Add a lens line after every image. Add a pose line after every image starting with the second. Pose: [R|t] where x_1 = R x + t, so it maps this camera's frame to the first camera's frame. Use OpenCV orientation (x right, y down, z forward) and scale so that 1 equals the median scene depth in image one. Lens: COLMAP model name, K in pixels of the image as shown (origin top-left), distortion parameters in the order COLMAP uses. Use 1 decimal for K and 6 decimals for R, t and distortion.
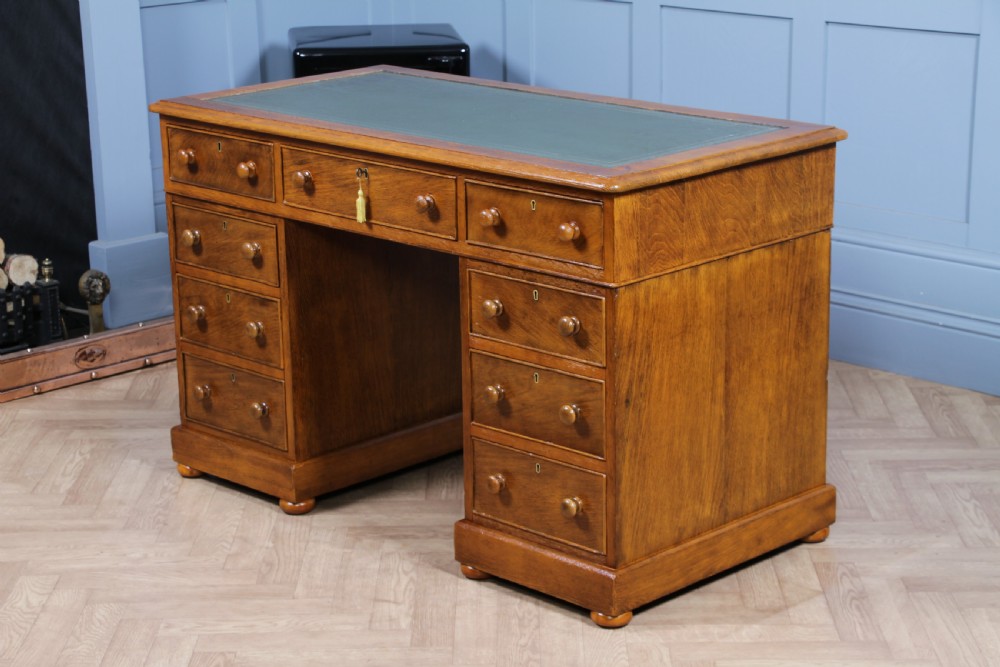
lens RADIAL K [[2152.1, 0, 502.5], [0, 2152.1, 343.3], [0, 0, 1]] dist [0.292300, 0.000000]
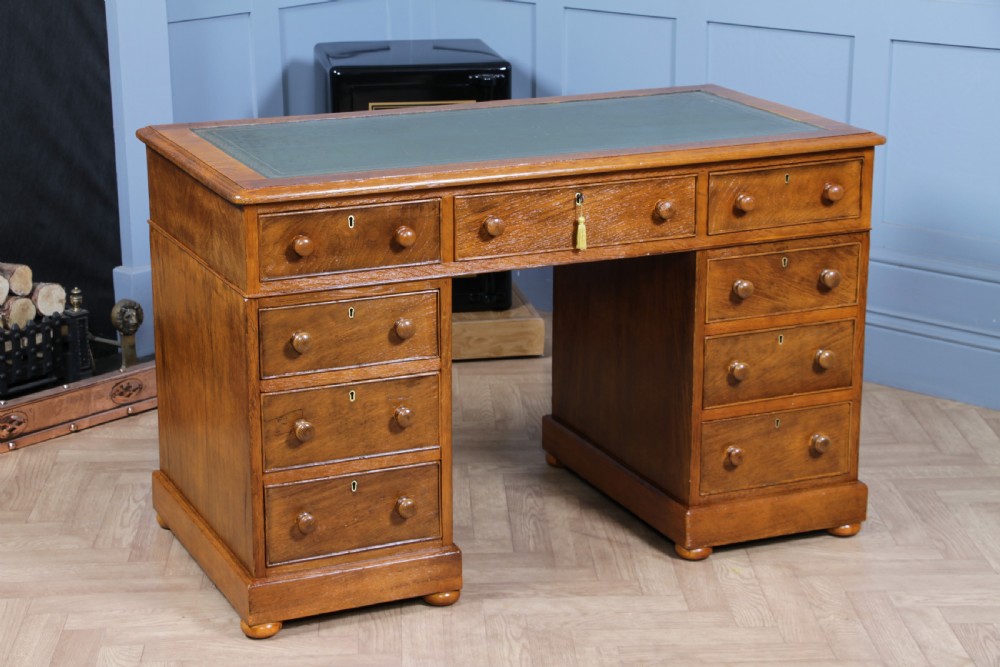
lens RADIAL K [[2035.3, 0, 490.6], [0, 2035.3, 341.8], [0, 0, 1]] dist [0.367650, 0.000000]
pose [[0.370561, -0.246065, 0.895621, -0.912066], [0.244424, 0.956115, 0.161556, -0.175265], [-0.896070, 0.159045, 0.414443, 0.675193]]
